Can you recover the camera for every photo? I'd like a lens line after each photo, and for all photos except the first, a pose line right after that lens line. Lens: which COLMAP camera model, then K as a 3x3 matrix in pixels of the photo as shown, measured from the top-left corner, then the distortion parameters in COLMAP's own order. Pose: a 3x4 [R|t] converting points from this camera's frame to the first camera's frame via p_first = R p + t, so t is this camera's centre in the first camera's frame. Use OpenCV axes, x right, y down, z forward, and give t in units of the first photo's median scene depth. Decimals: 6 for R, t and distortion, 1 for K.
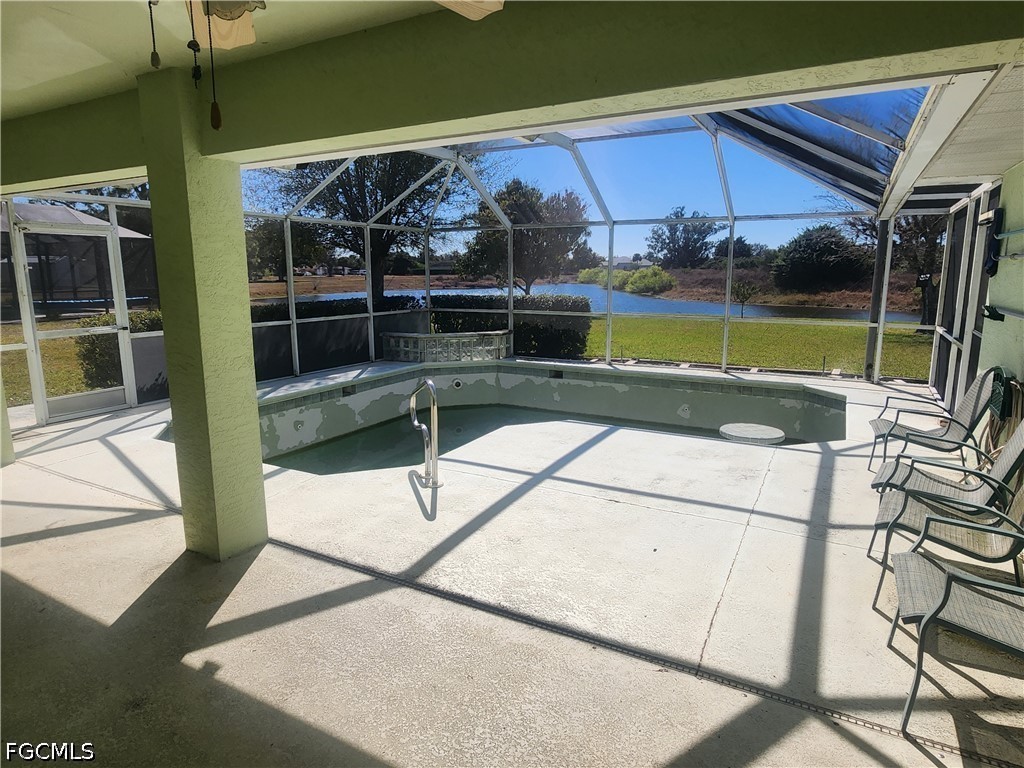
lens RADIAL K [[606.2, 0, 507.0], [0, 606.2, 379.4], [0, 0, 1]] dist [0.000488, -0.001089]
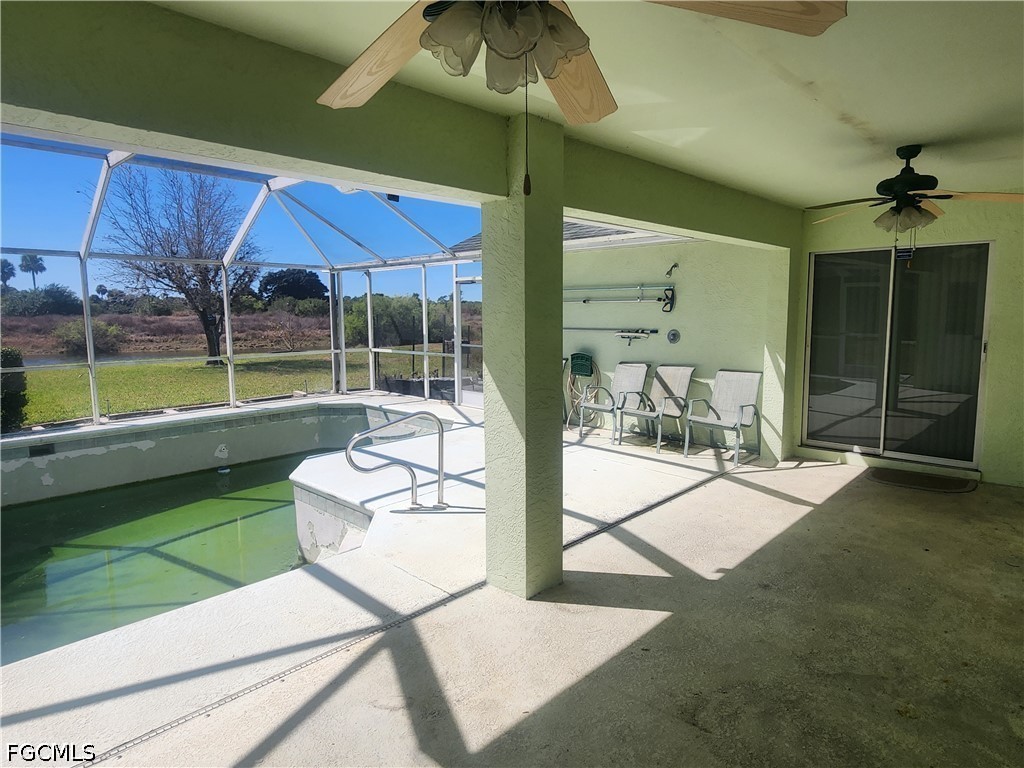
lens RADIAL K [[606.2, 0, 507.0], [0, 606.2, 379.4], [0, 0, 1]] dist [0.000488, -0.001089]
pose [[0.253964, -0.110583, 0.960871, -0.816507], [0.176148, 0.982117, 0.066471, -0.072716], [-0.951038, 0.152374, 0.268901, 0.420125]]
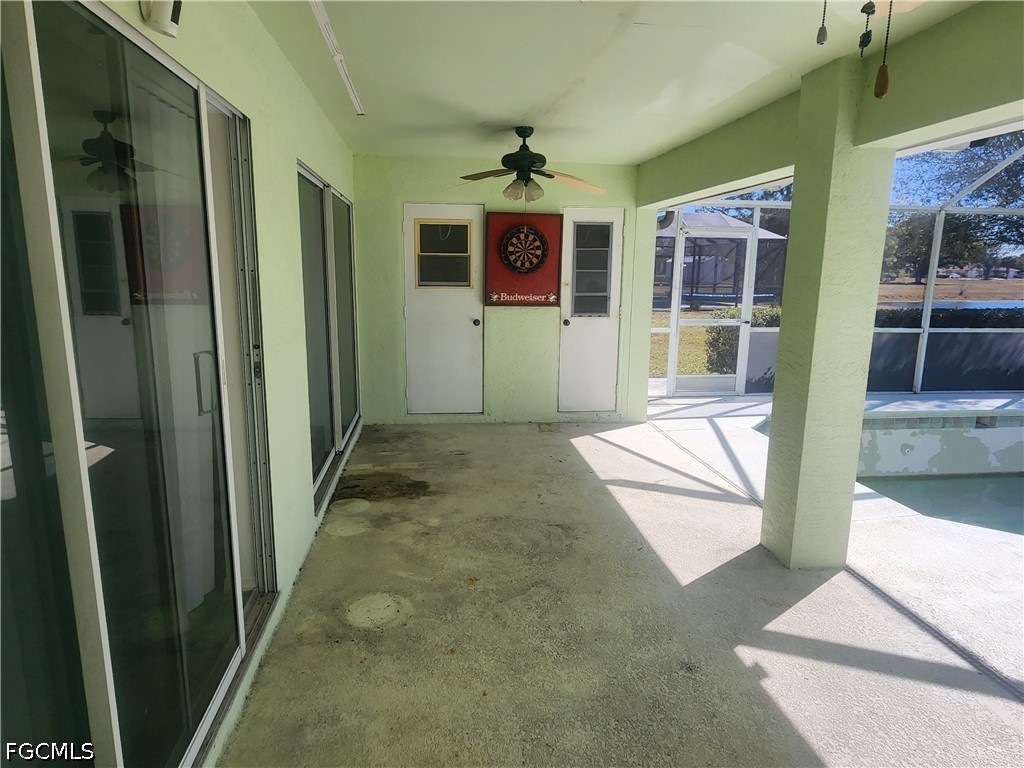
lens RADIAL K [[606.2, 0, 507.0], [0, 606.2, 379.4], [0, 0, 1]] dist [0.000488, -0.001089]
pose [[0.587975, 0.155508, -0.793790, -0.008800], [-0.155297, 0.984792, 0.077895, -0.001918], [0.793832, 0.077472, 0.603183, 0.017973]]
